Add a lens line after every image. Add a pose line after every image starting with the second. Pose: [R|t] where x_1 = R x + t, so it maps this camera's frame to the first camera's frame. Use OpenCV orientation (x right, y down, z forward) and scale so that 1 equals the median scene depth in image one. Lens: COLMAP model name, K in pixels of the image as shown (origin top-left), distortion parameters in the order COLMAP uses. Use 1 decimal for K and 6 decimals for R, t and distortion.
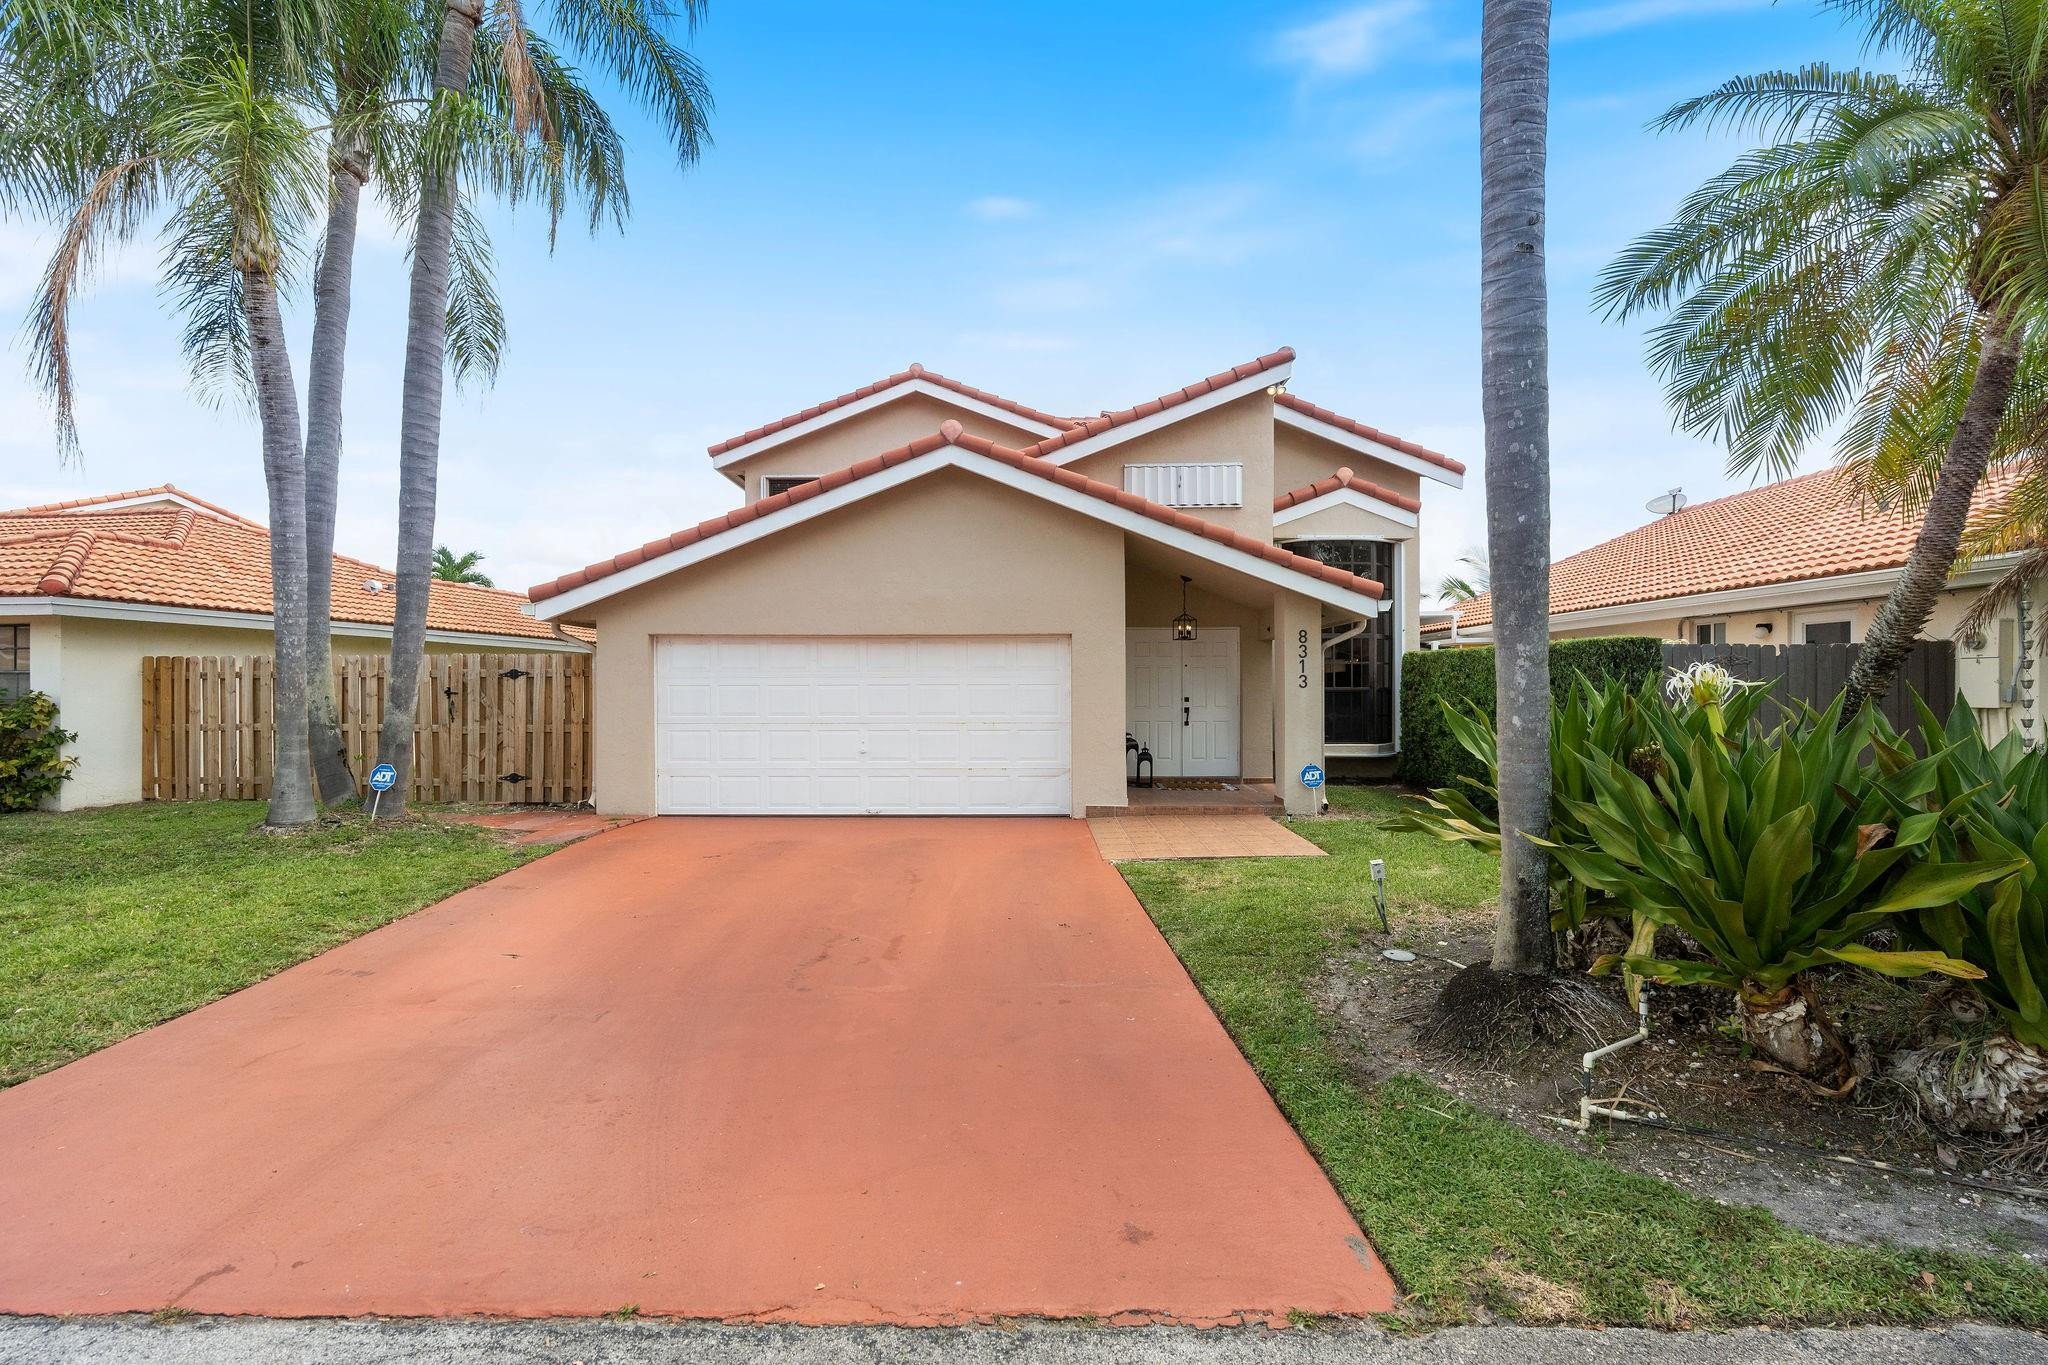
lens RADIAL K [[911.6, 0, 1013.9], [0, 911.6, 679.3], [0, 0, 1]] dist [-0.014958, 0.000828]
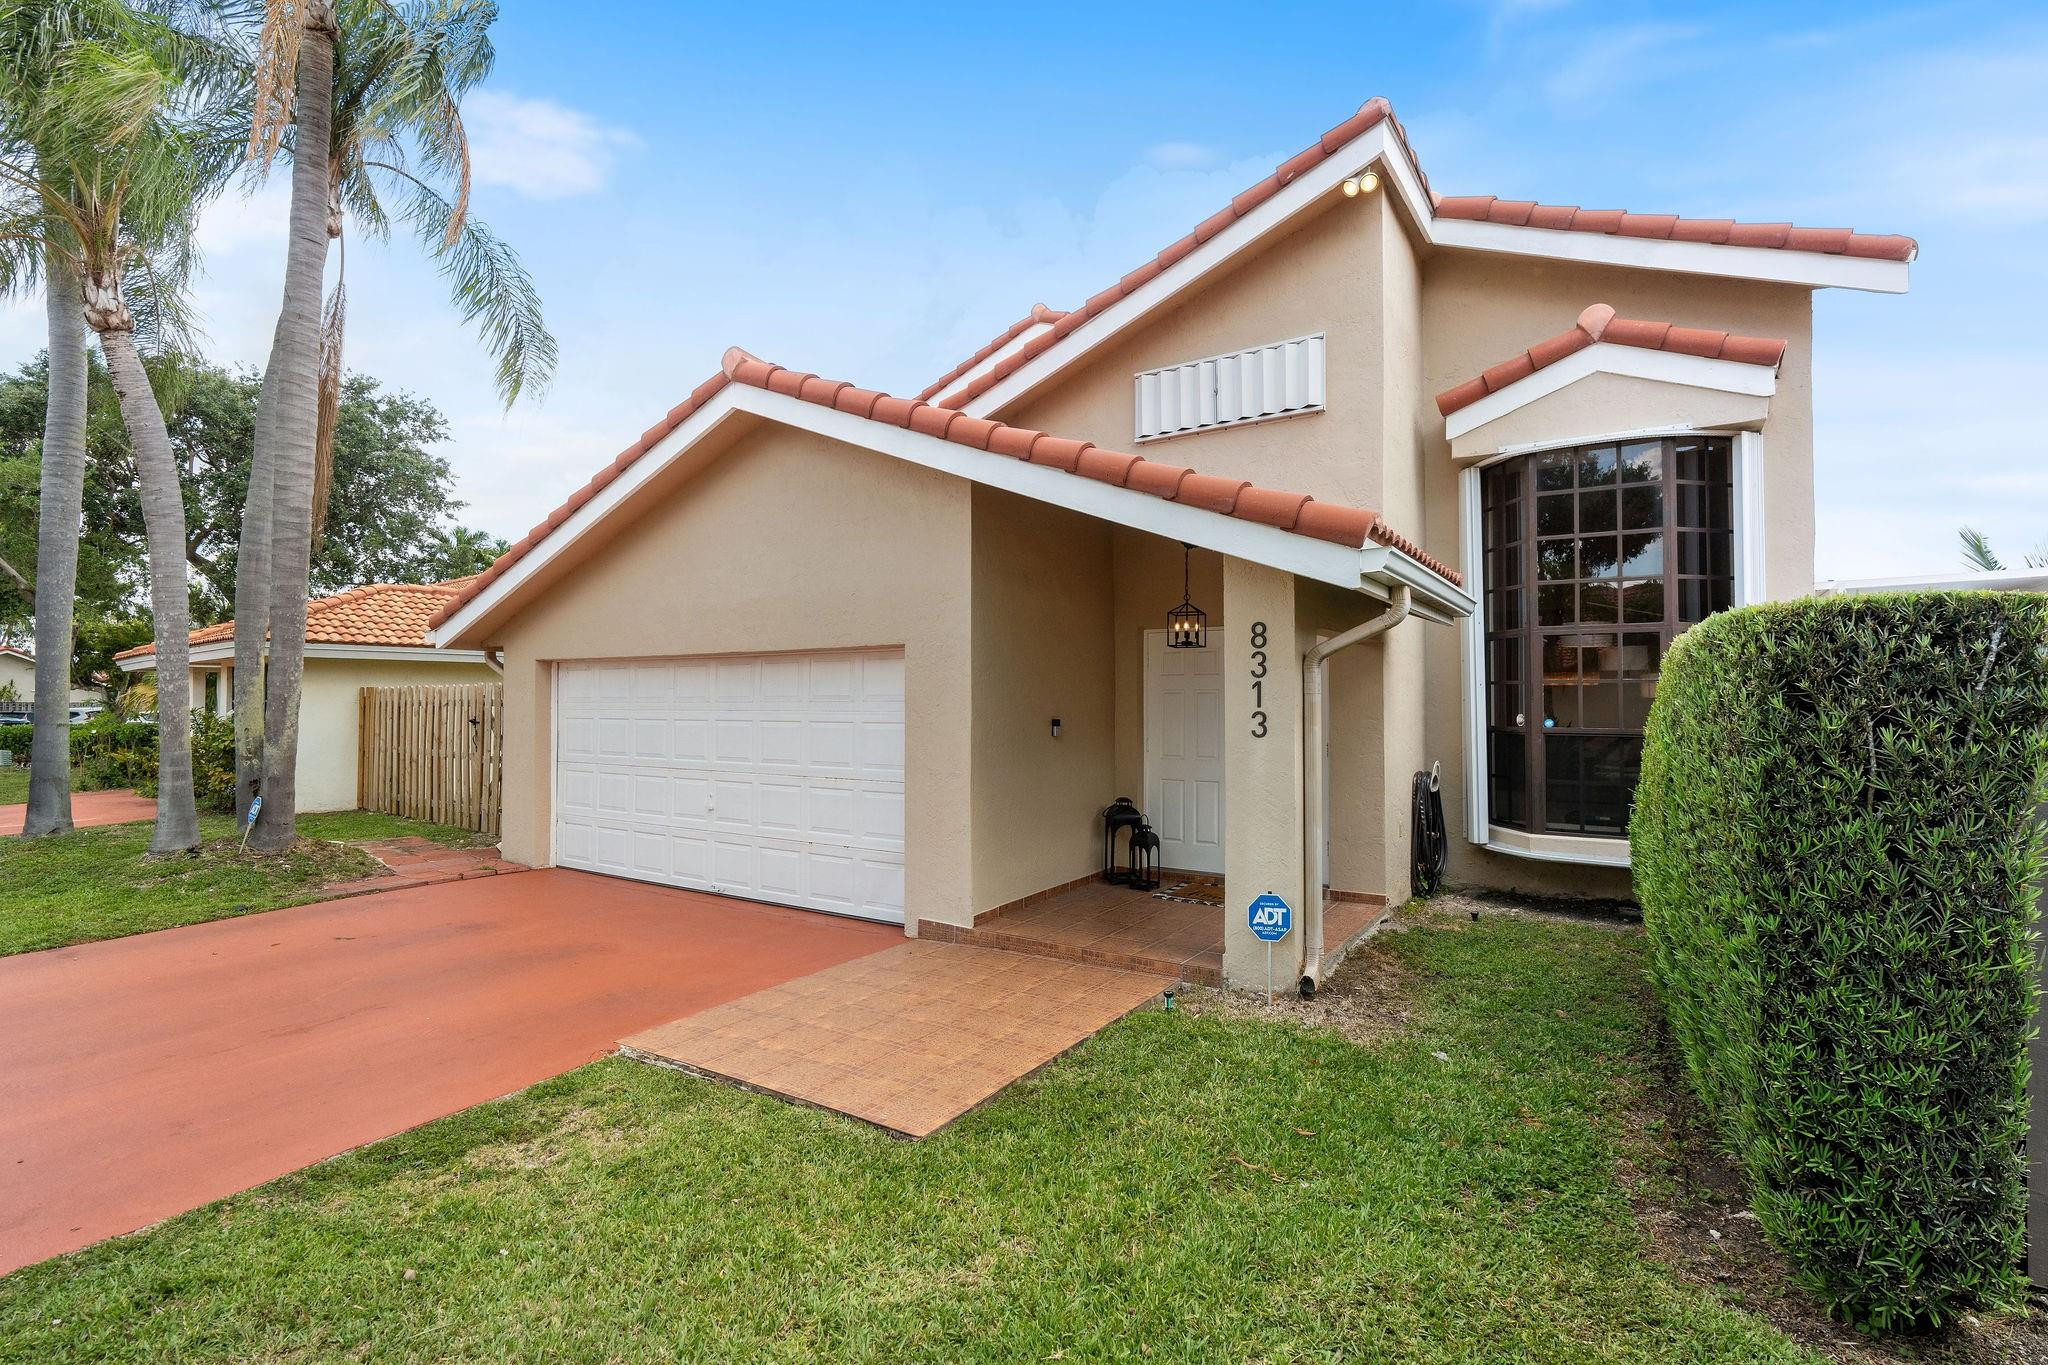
lens RADIAL K [[941.5, 0, 1006.8], [0, 941.5, 677.8], [0, 0, 1]] dist [-0.016354, 0.010532]
pose [[0.841593, -0.012775, -0.539962, 0.419111], [0.002544, 0.999803, -0.019689, -0.011804], [0.540107, 0.015197, 0.841459, 0.425617]]
